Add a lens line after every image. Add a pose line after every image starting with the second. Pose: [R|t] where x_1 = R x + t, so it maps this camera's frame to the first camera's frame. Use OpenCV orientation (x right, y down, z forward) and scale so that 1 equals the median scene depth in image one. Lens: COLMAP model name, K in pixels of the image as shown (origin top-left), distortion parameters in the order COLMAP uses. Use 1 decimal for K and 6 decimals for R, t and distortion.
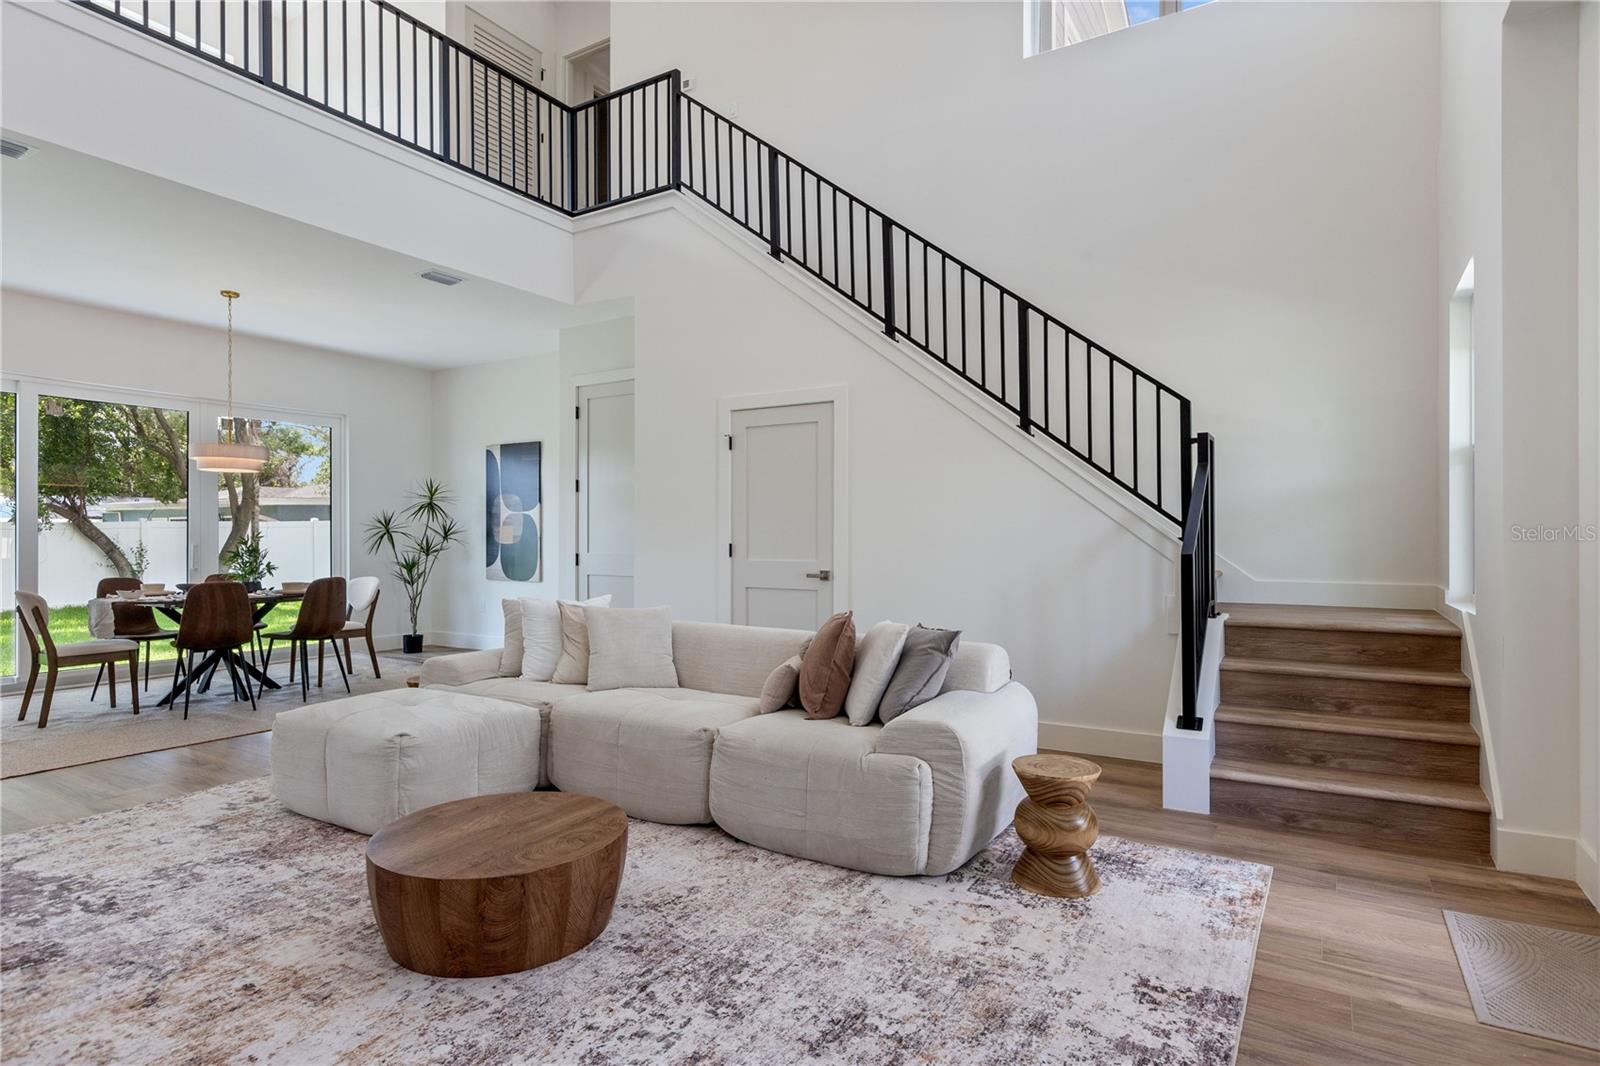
lens RADIAL K [[852.0, 0, 796.9], [0, 852.0, 531.5], [0, 0, 1]] dist [-0.000840, -0.000034]
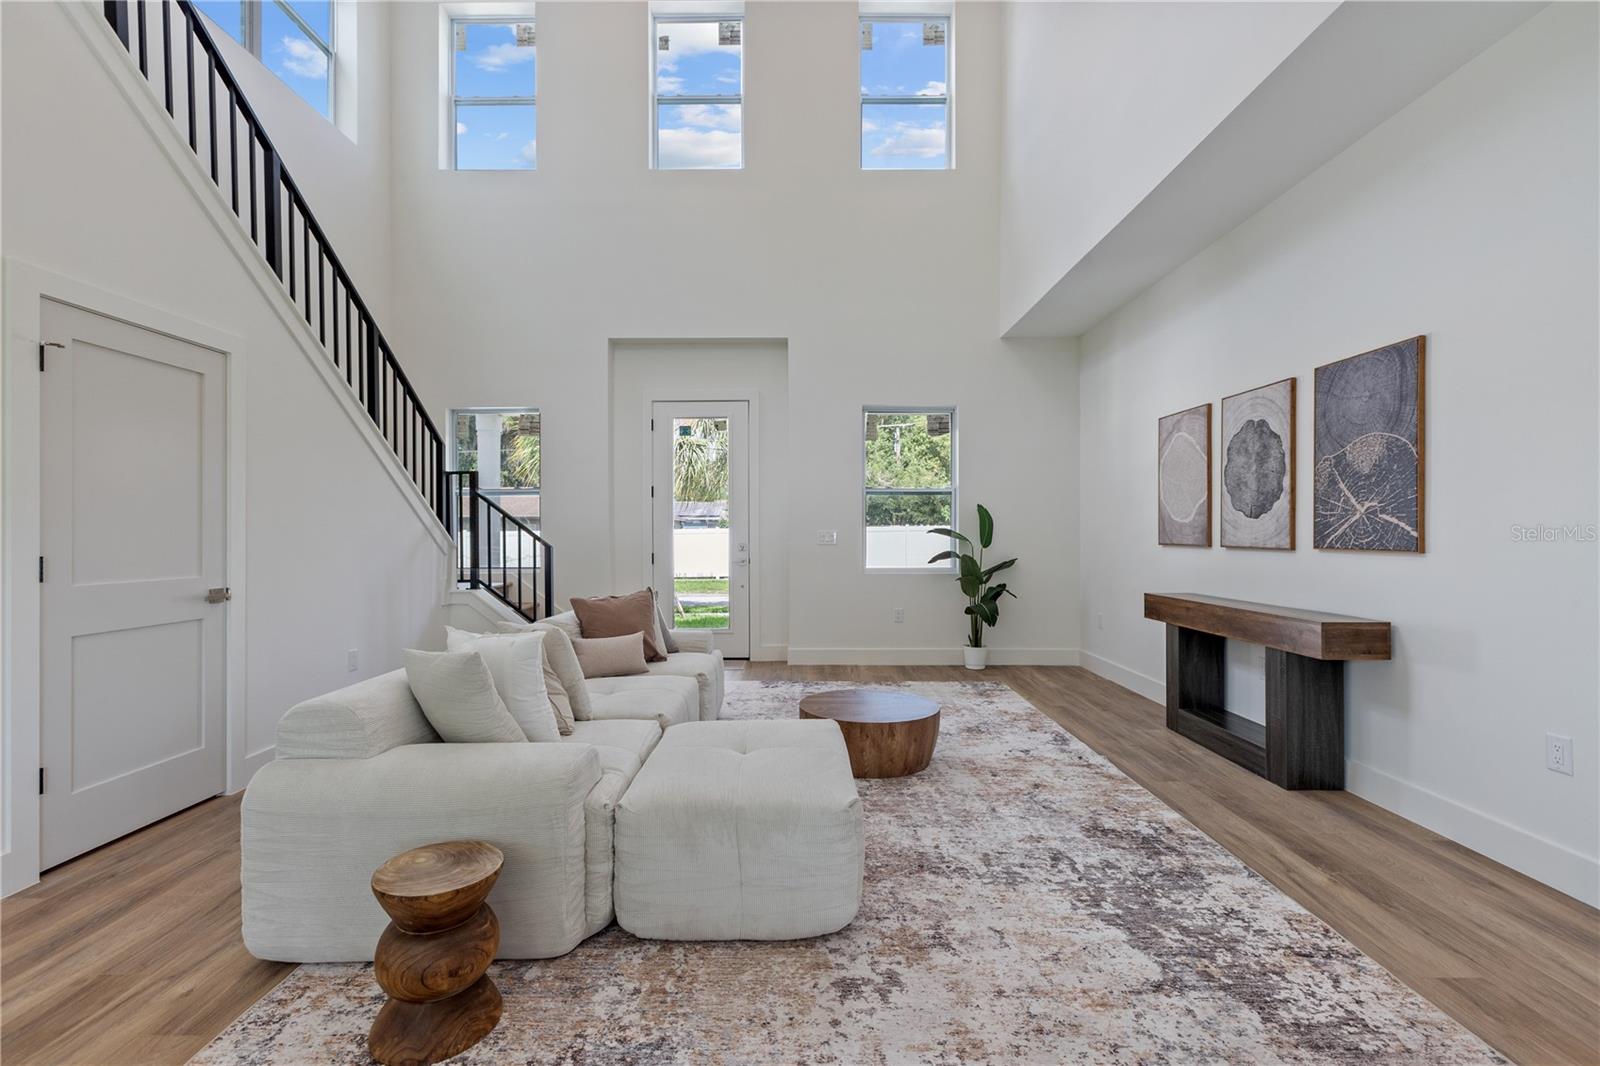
lens RADIAL K [[705.4, 0, 796.9], [0, 705.4, 532.5], [0, 0, 1]] dist [-0.000008, -0.000025]
pose [[-0.515164, 0.003231, 0.857086, -1.356570], [-0.000219, 0.999992, -0.003901, 0.002875], [-0.857092, -0.002197, -0.515159, 1.680841]]
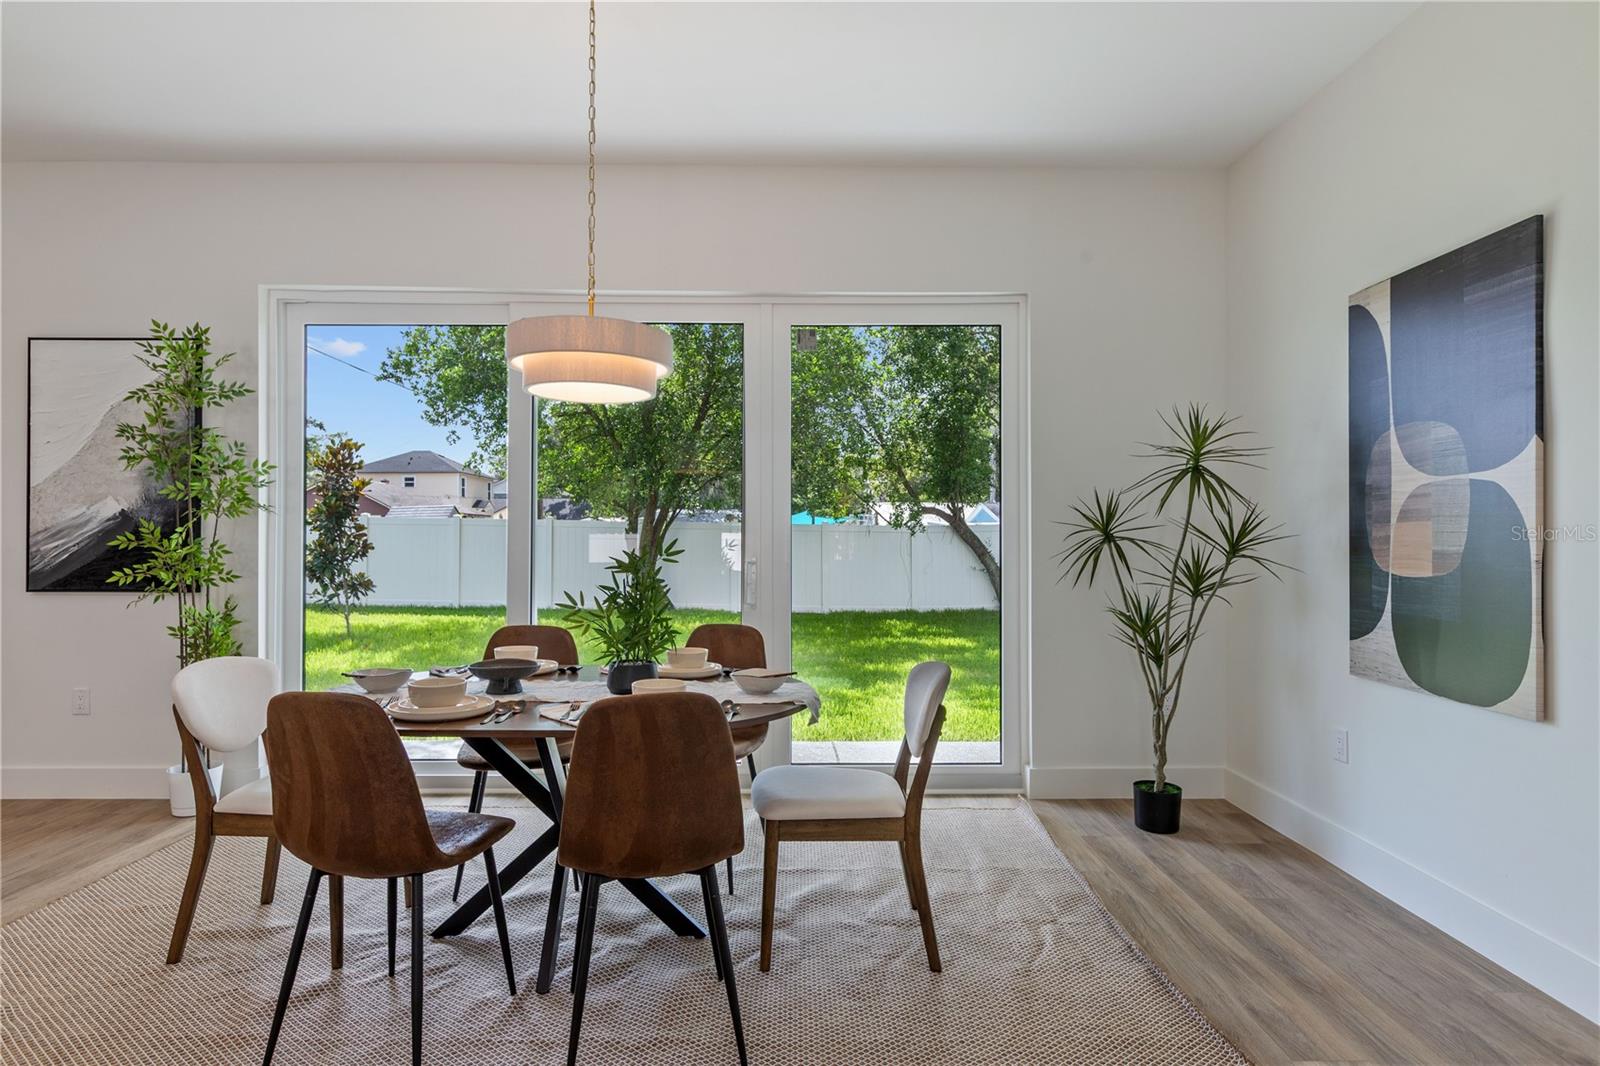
lens RADIAL K [[858.3, 0, 800.0], [0, 858.3, 533.0], [0, 0, 1]] dist [-0.000493, 0.000027]
pose [[0.528384, -0.001568, -0.849004, -0.557166], [0.000480, 0.999999, -0.001548, -0.005329], [0.849006, 0.000410, 0.528384, 1.880099]]
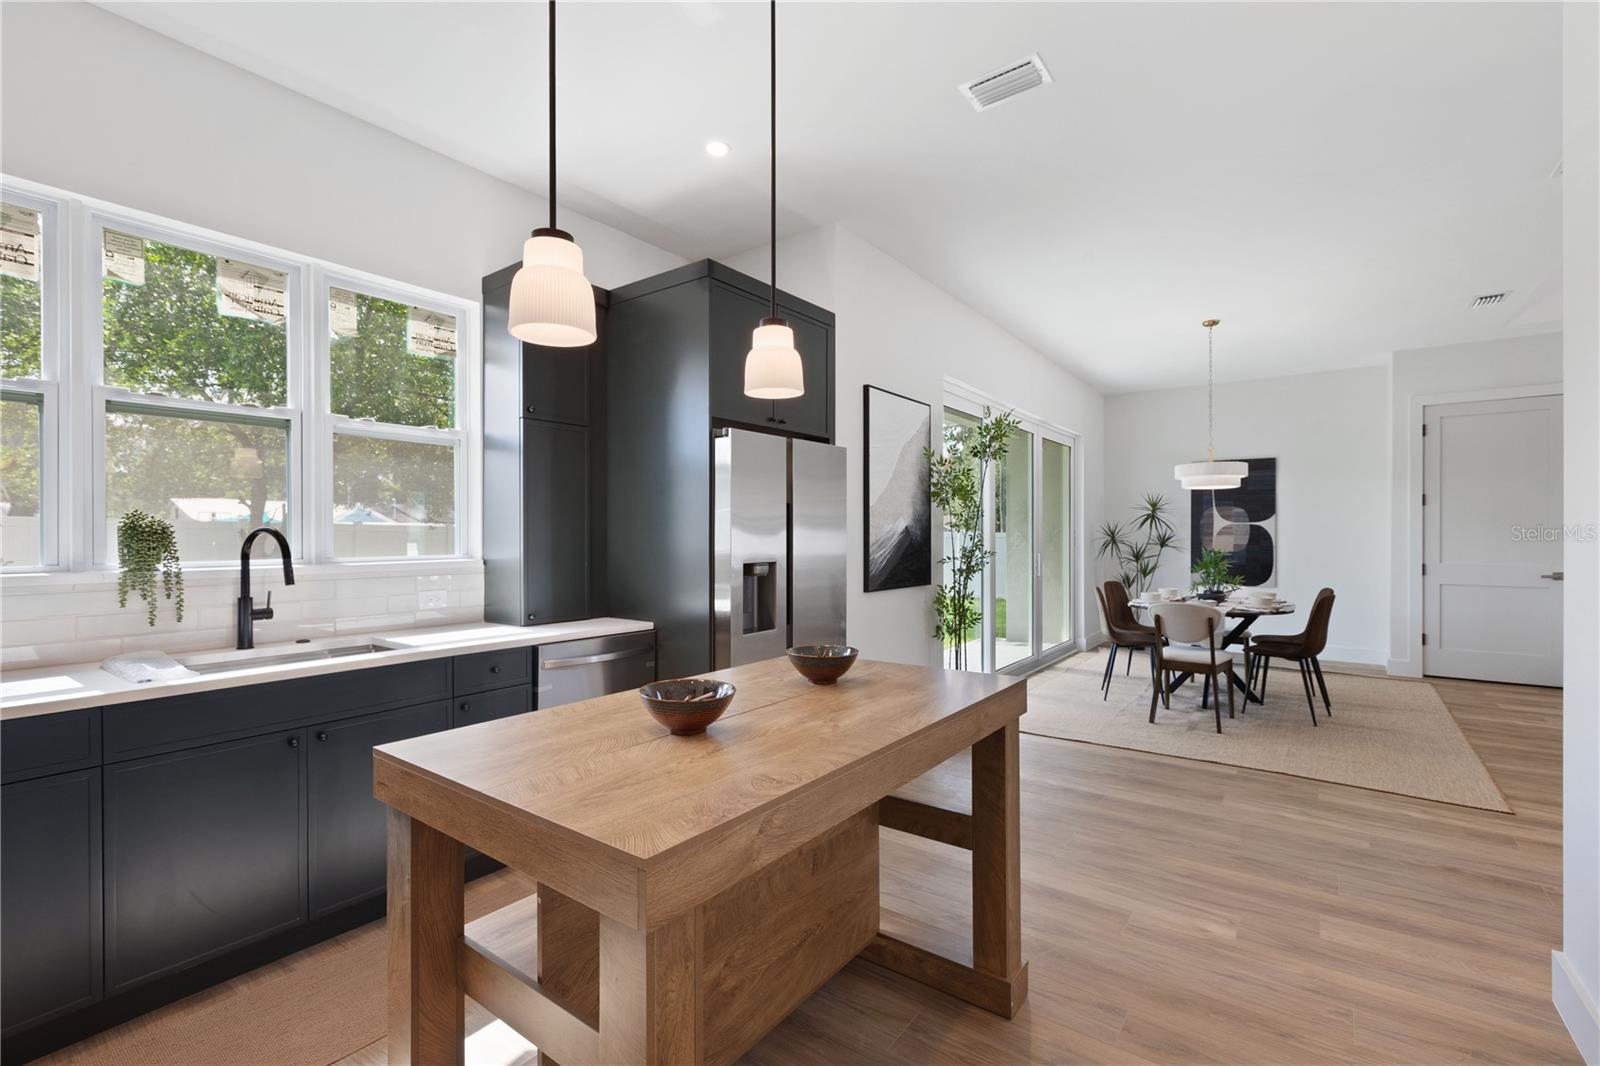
lens RADIAL K [[708.6, 0, 796.0], [0, 708.6, 535.3], [0, 0, 1]] dist [0.000954, 0.000506]
pose [[0.995919, 0.001941, -0.090233, -2.402535], [-0.001372, 0.999979, 0.006366, -0.035493], [0.090244, -0.006216, 0.995900, 0.136406]]
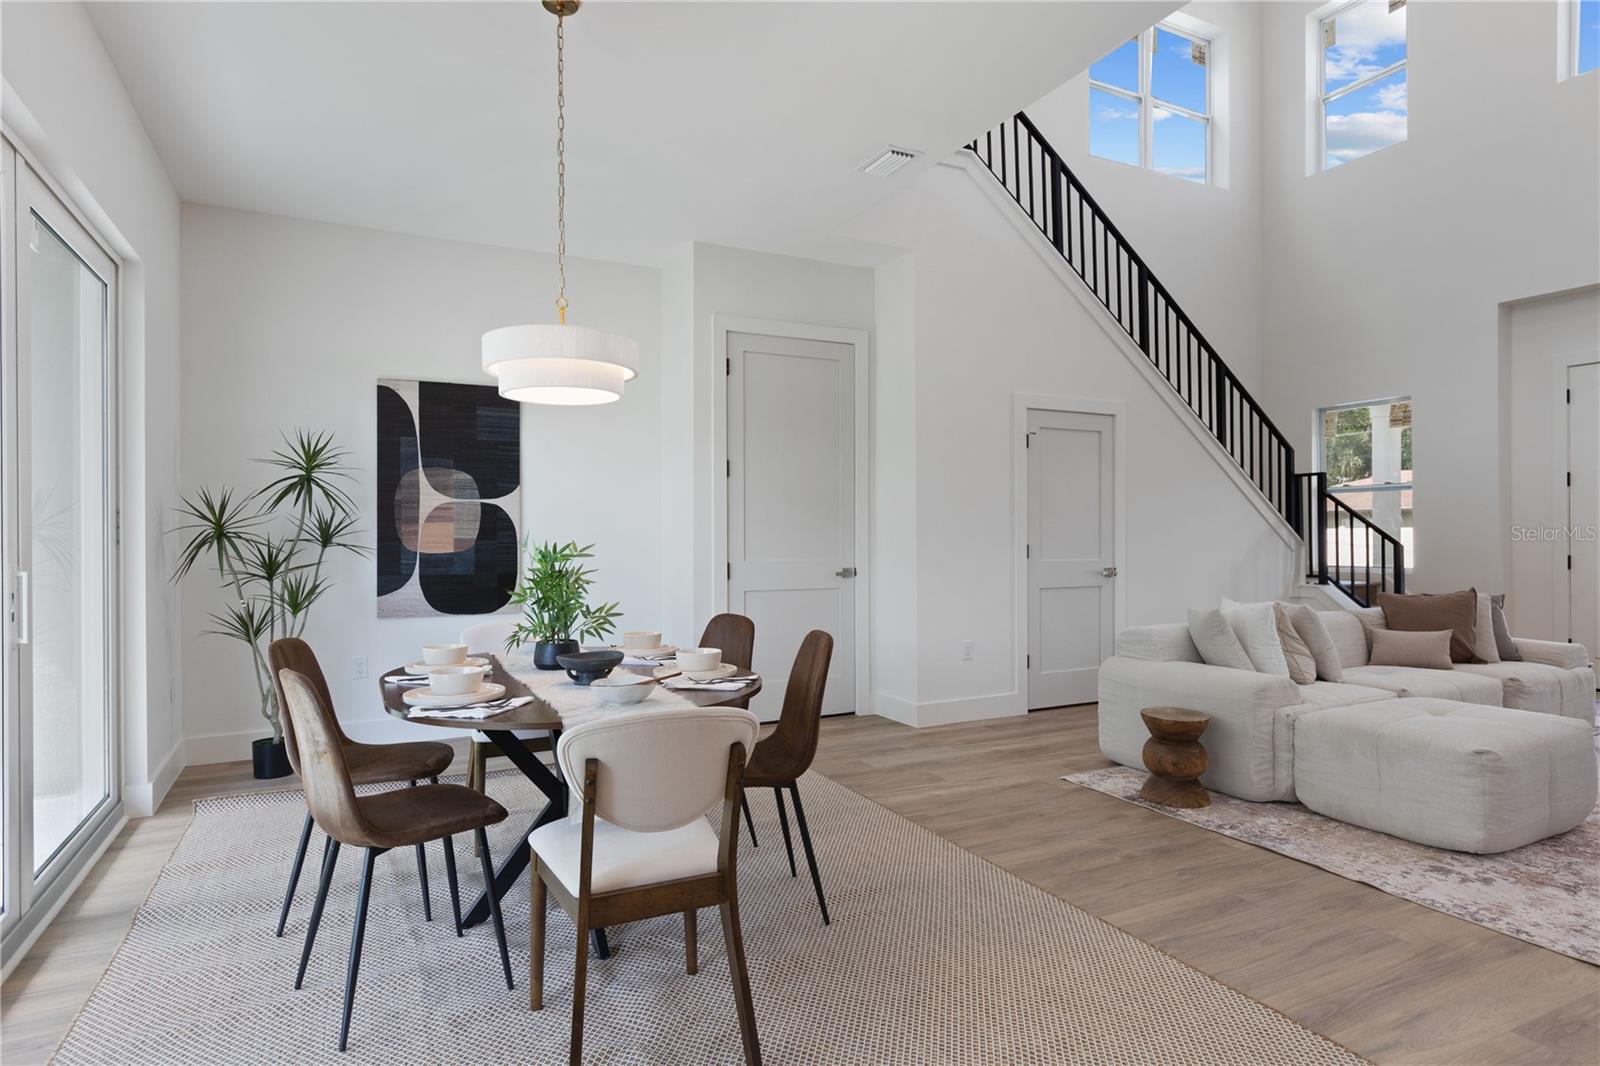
lens RADIAL K [[875.1, 0, 799.4], [0, 875.1, 528.6], [0, 0, 1]] dist [0.004605, 0.001686]
pose [[0.521215, 0.002980, 0.853420, -2.160645], [-0.000342, 0.999995, -0.003283, -0.001696], [-0.853425, 0.001419, 0.521214, 1.419456]]
